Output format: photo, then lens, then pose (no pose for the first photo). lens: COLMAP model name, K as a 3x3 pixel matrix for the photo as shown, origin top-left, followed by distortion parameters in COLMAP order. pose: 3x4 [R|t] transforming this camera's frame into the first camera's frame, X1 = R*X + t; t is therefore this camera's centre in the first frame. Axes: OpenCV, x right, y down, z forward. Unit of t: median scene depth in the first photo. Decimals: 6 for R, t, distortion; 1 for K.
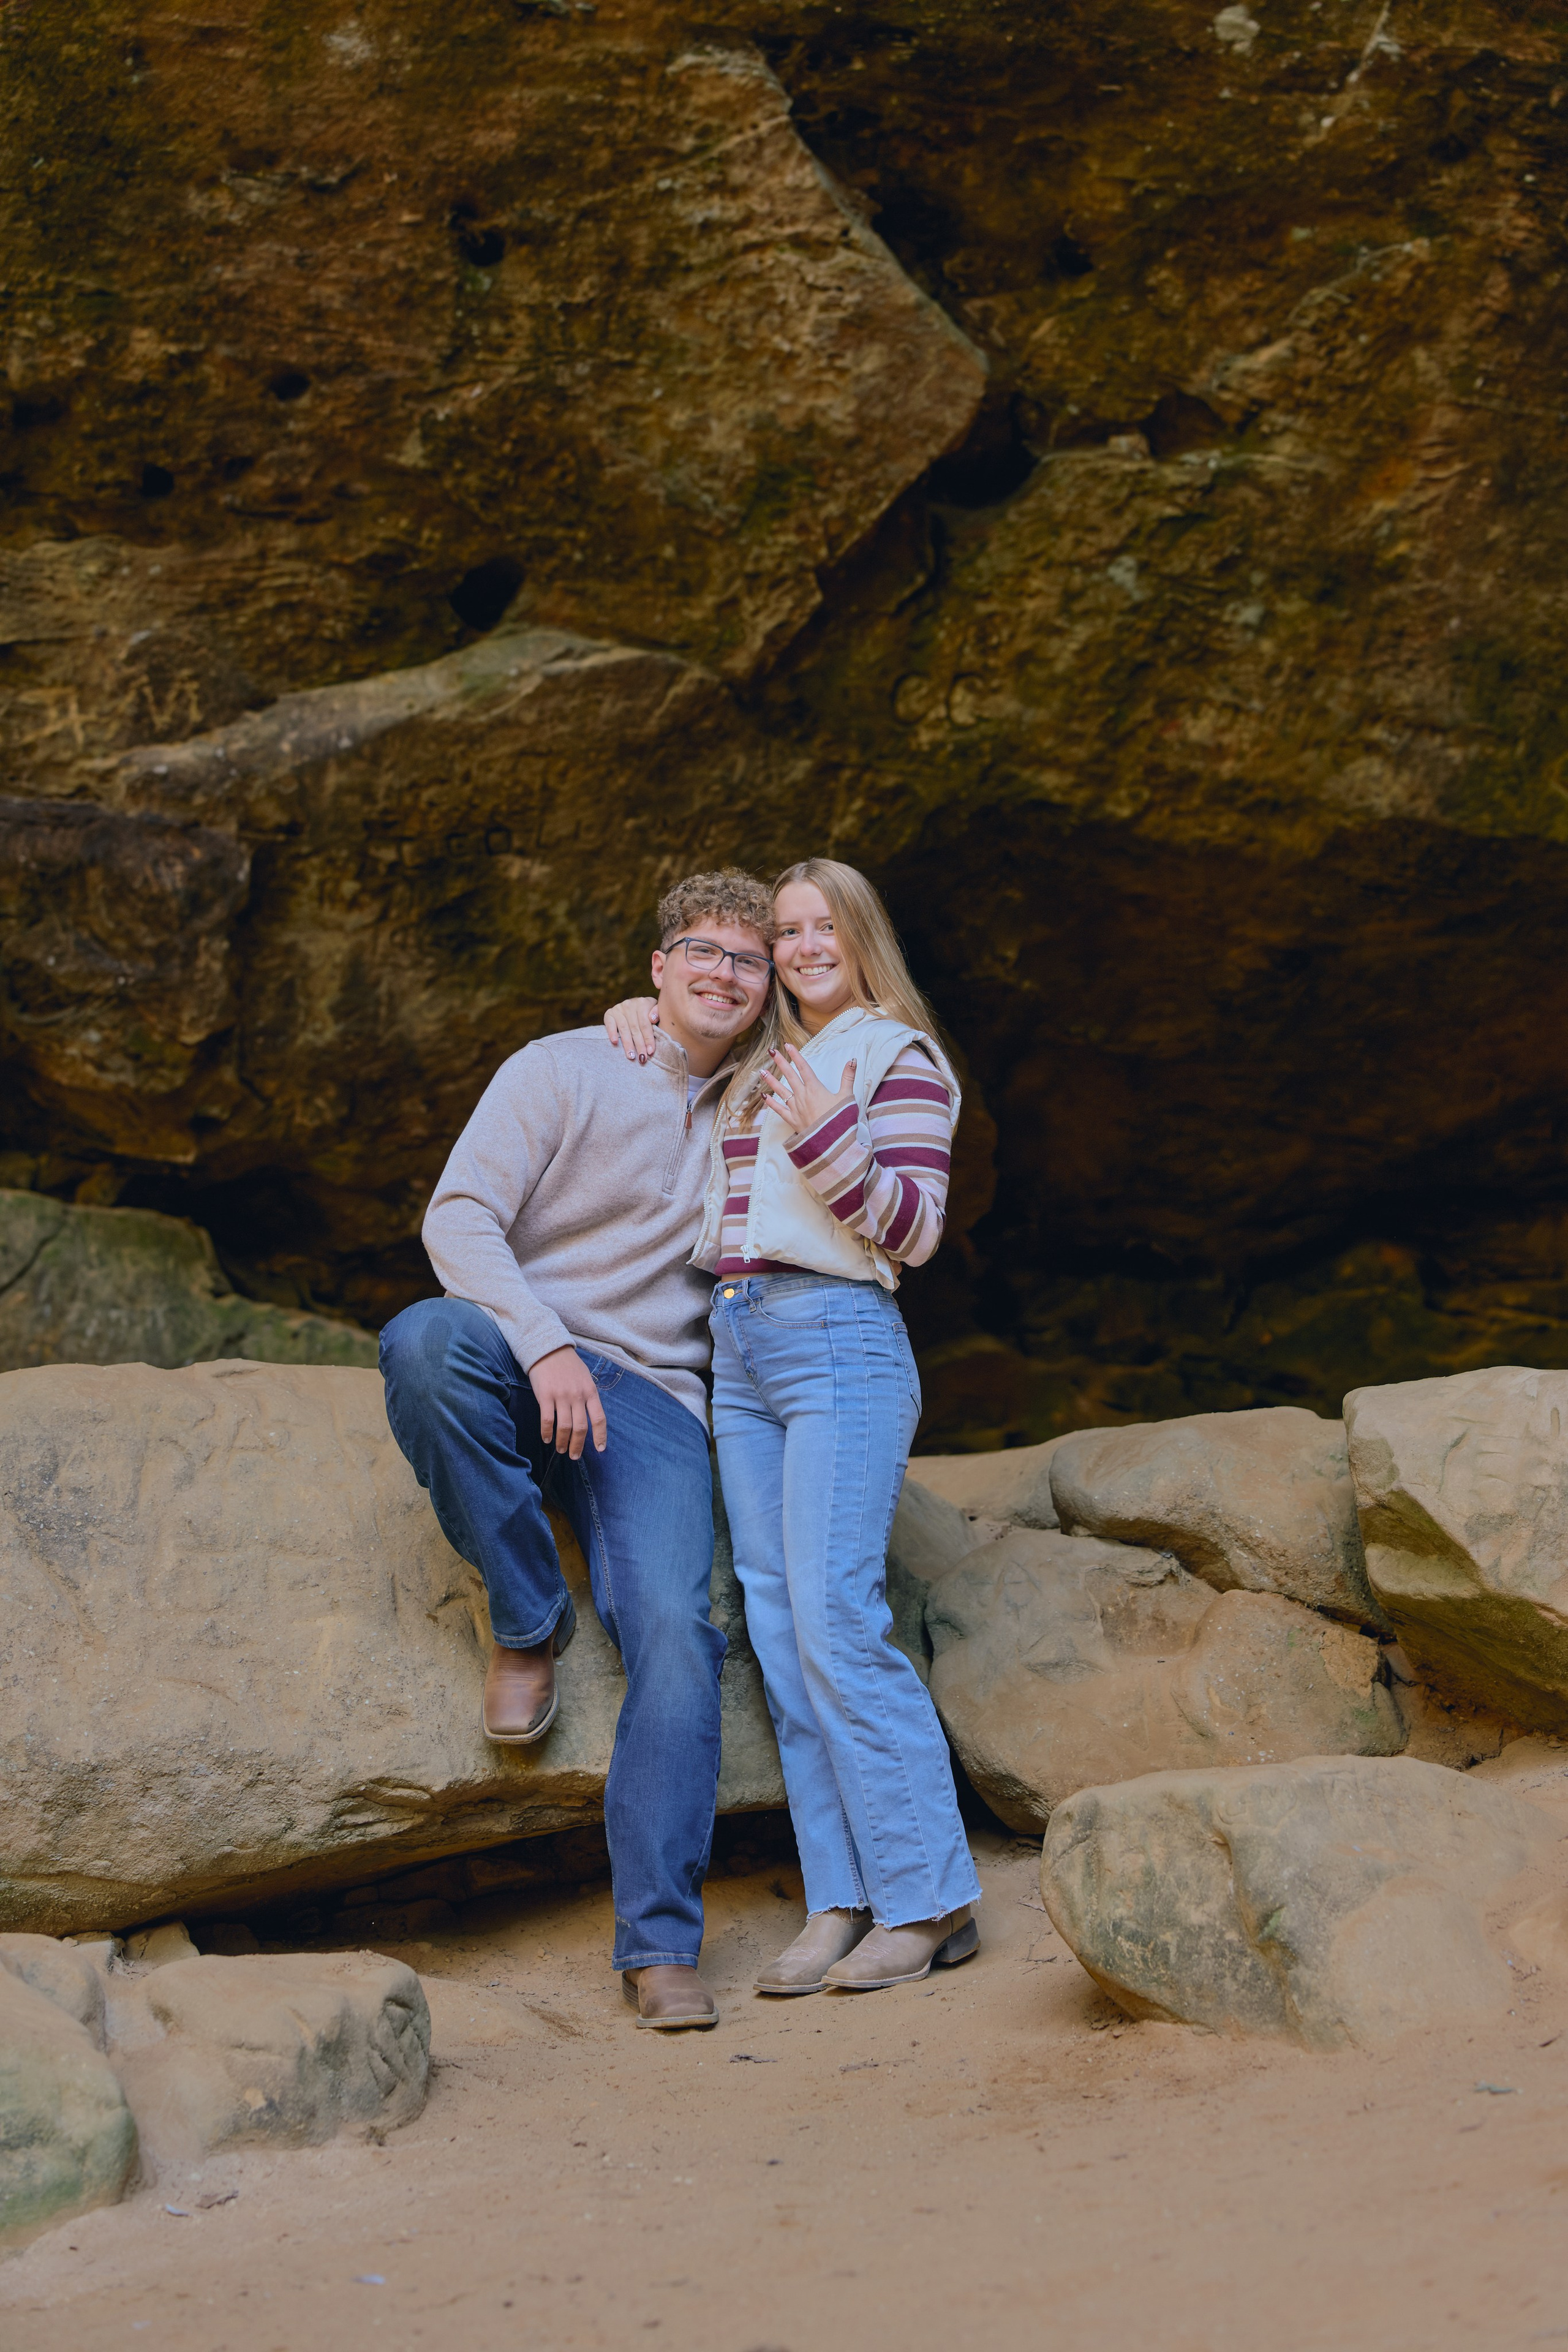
lens RADIAL K [[4564.5, 0, 785.4], [0, 4564.5, 1169.8], [0, 0, 1]] dist [0.016040, 0.000000]
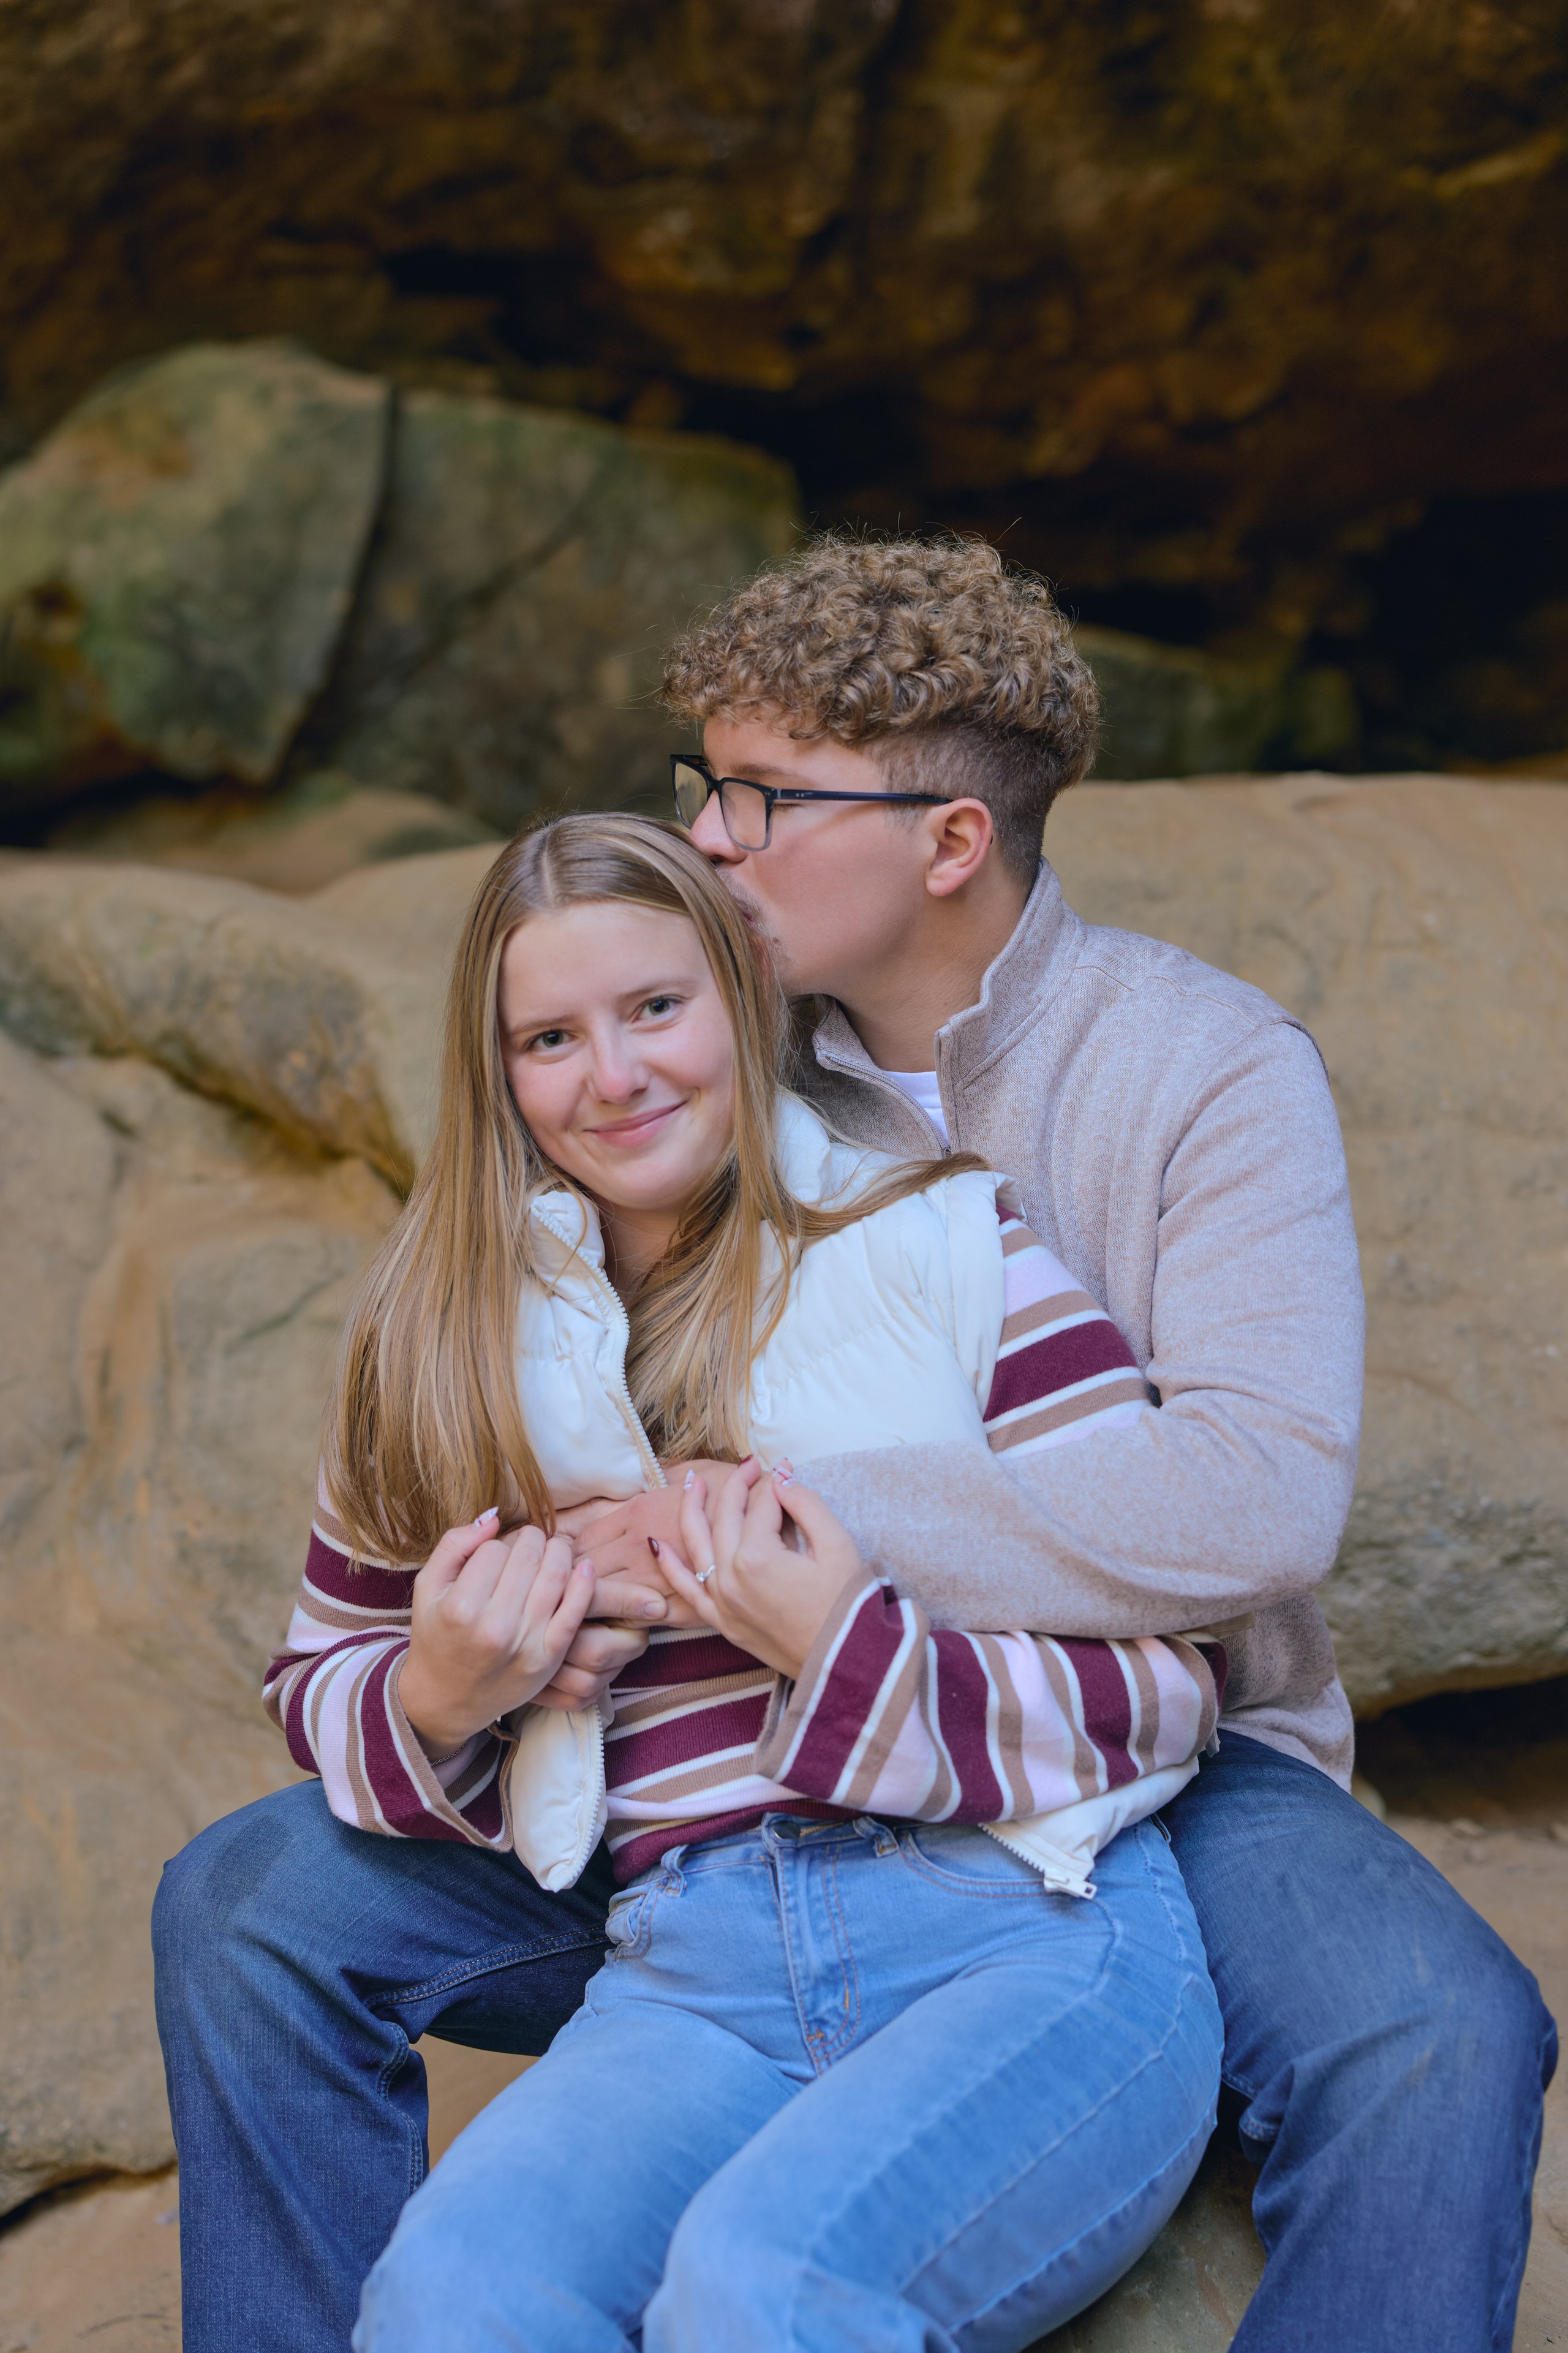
lens RADIAL K [[4114.8, 0, 784.1], [0, 4114.8, 1180.7], [0, 0, 1]] dist [-0.005424, 0.000000]
pose [[0.999521, 0.014514, -0.027351, -0.112385], [-0.008669, 0.979183, 0.202792, -0.011416], [0.029725, -0.202458, 0.978840, 0.277485]]
